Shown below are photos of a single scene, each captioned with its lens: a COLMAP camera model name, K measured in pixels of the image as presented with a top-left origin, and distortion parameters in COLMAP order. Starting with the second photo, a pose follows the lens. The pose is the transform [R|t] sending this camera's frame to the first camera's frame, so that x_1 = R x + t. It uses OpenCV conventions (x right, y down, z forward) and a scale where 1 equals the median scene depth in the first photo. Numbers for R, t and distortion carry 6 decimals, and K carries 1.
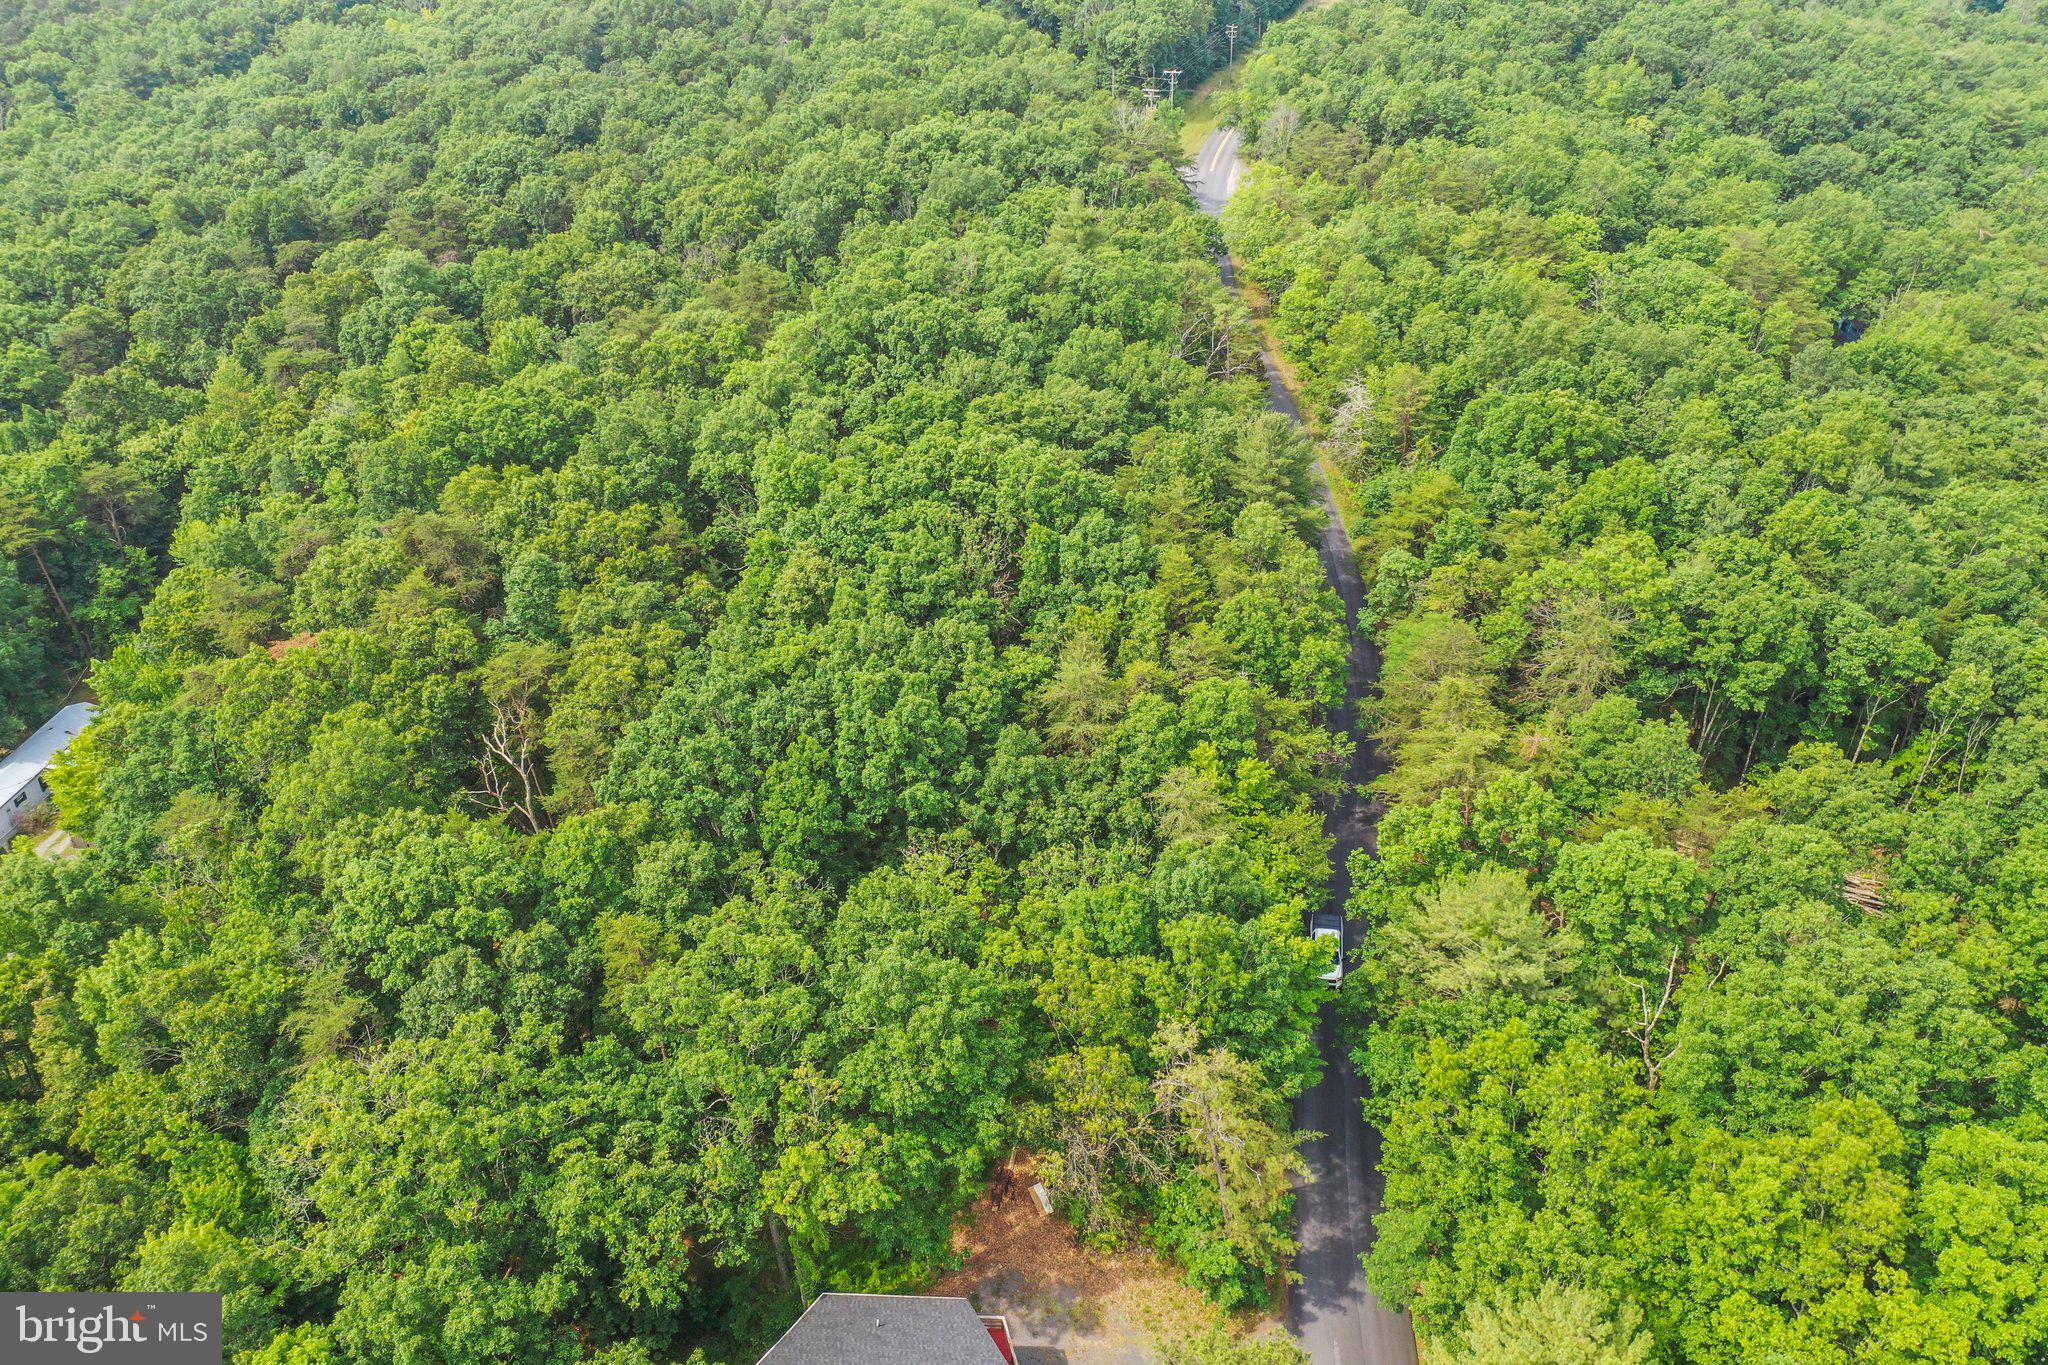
lens RADIAL K [[1570.9, 0, 1024.0], [0, 1570.9, 682.5], [0, 0, 1]] dist [-0.001941, 0.002951]
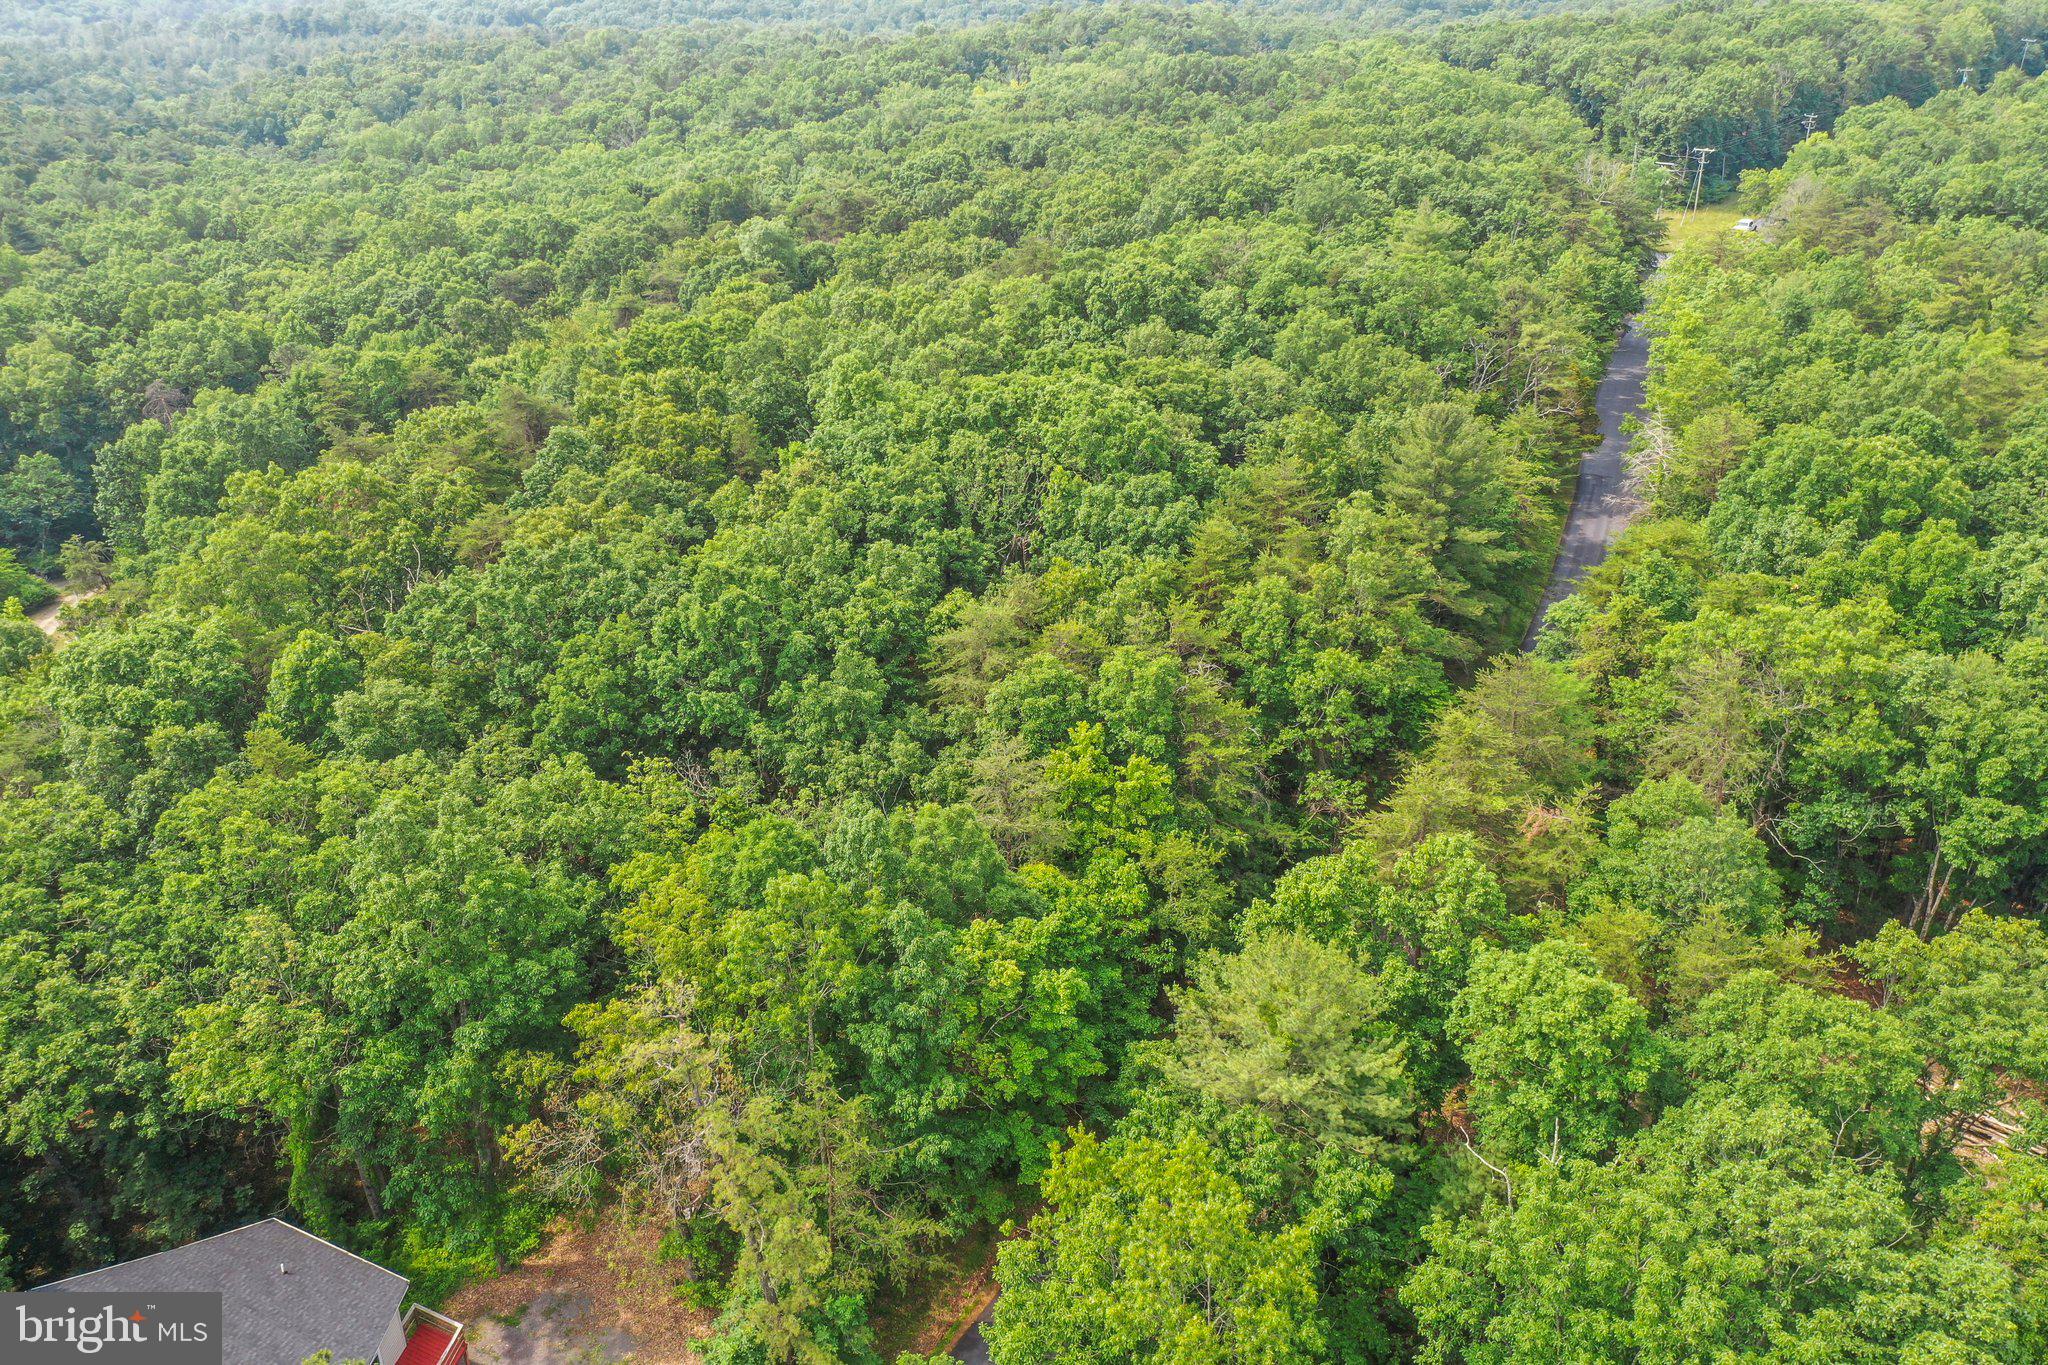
lens RADIAL K [[1570.9, 0, 1024.0], [0, 1570.9, 682.5], [0, 0, 1]] dist [-0.001941, 0.002951]
pose [[0.915168, 0.182260, -0.359511, 0.321772], [-0.211323, 0.976474, -0.042904, 0.052118], [0.343234, 0.115238, 0.932154, 0.243500]]
